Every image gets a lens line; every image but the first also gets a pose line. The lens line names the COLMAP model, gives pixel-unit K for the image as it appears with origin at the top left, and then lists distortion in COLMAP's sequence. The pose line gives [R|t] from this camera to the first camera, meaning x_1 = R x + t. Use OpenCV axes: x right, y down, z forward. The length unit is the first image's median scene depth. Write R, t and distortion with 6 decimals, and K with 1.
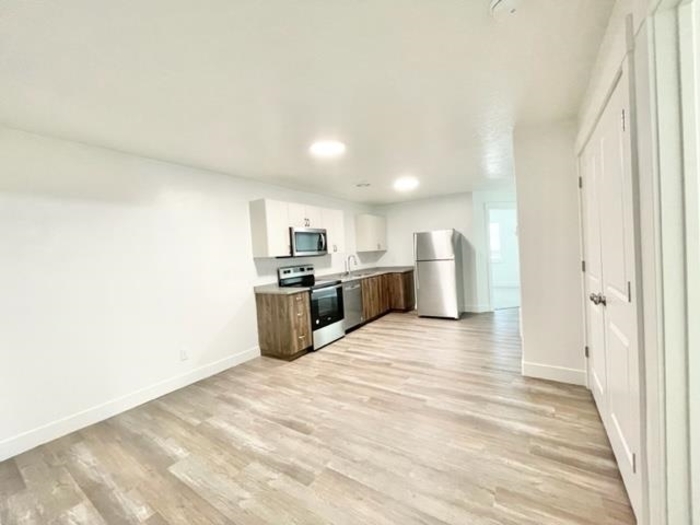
lens RADIAL K [[281.8, 0, 348.8], [0, 281.8, 263.8], [0, 0, 1]] dist [-0.001317, -0.000106]
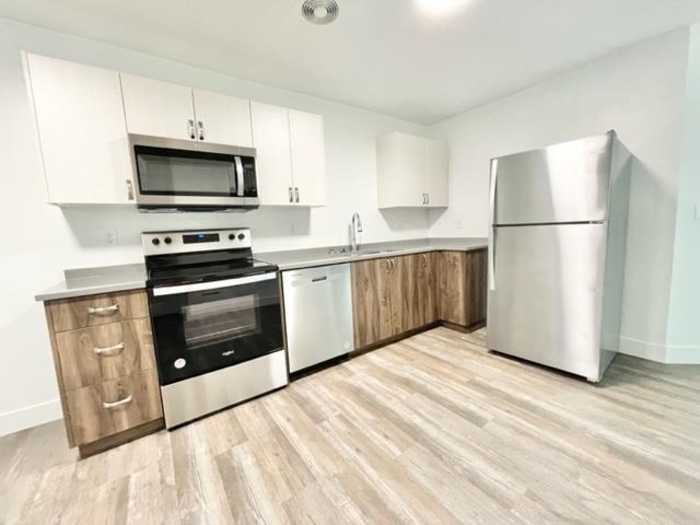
lens RADIAL K [[283.3, 0, 350.3], [0, 283.3, 260.4], [0, 0, 1]] dist [0.000508, -0.000068]
pose [[0.933602, 0.057178, -0.353720, 0.198520], [-0.023098, 0.994736, 0.099832, 0.004101], [0.357566, -0.085033, 0.930008, 0.530628]]
